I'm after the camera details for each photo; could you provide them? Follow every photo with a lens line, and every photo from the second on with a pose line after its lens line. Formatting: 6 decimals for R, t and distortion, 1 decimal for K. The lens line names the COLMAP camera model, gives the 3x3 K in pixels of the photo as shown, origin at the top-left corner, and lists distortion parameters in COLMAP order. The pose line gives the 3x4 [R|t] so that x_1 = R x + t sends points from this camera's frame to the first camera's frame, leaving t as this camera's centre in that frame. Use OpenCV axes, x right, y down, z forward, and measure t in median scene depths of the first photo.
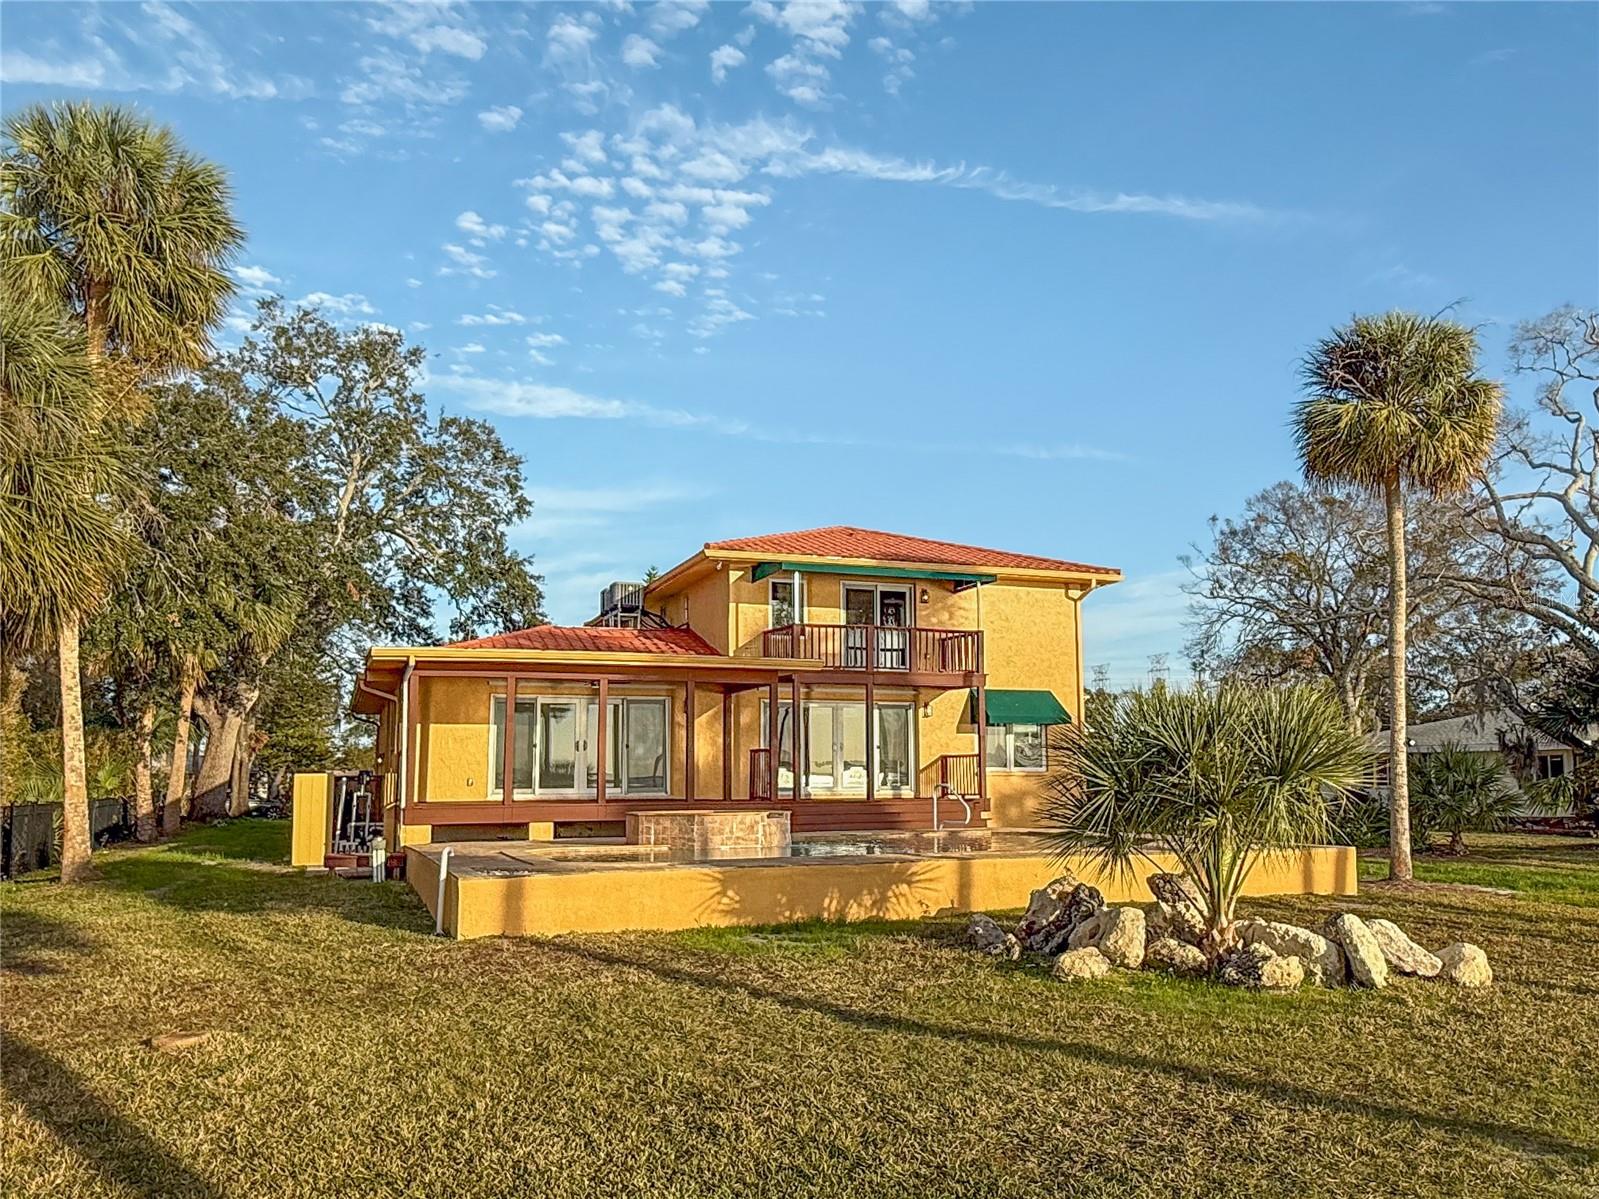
lens RADIAL K [[1251.9, 0, 799.5], [0, 1251.9, 599.5], [0, 0, 1]] dist [0.002463, -0.000452]
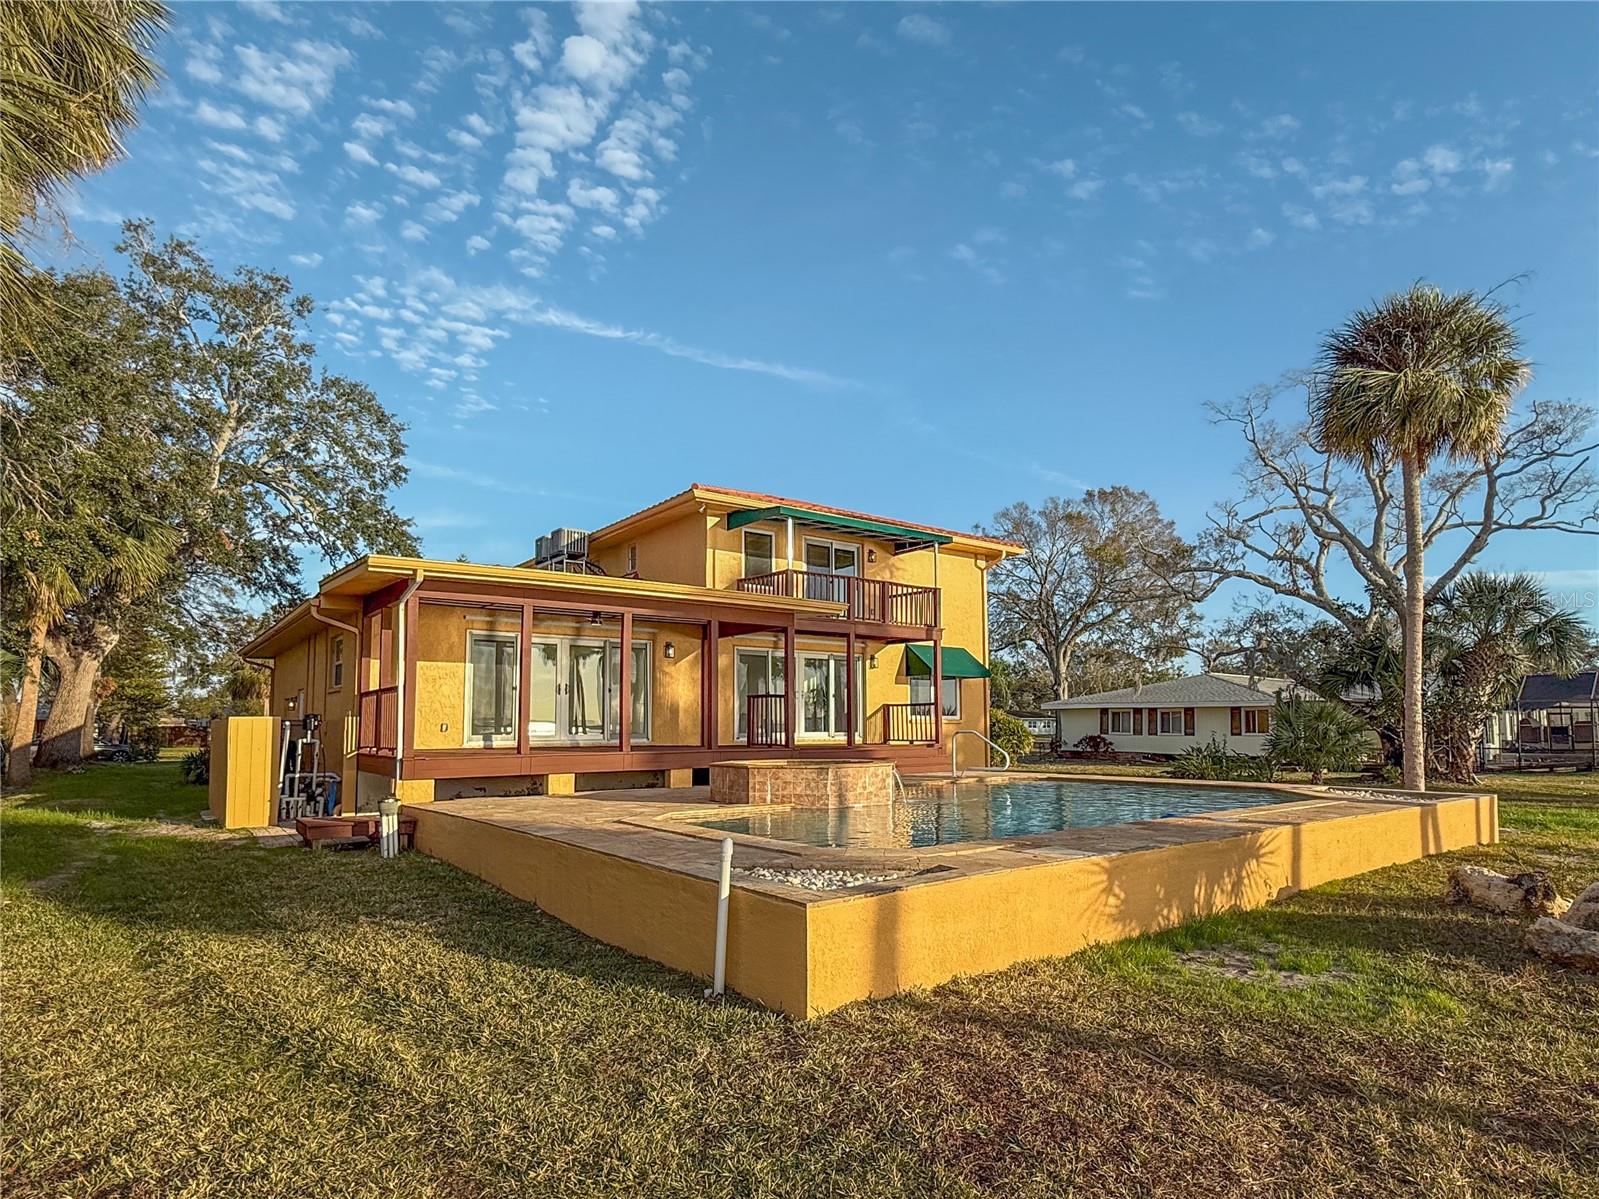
lens RADIAL K [[889.8, 0, 796.7], [0, 889.8, 648.8], [0, 0, 1]] dist [-0.008002, 0.001828]
pose [[0.960840, 0.026667, 0.275816, -0.171675], [-0.041718, 0.997935, 0.048847, 0.042588], [-0.273944, -0.058441, 0.959968, 0.286815]]
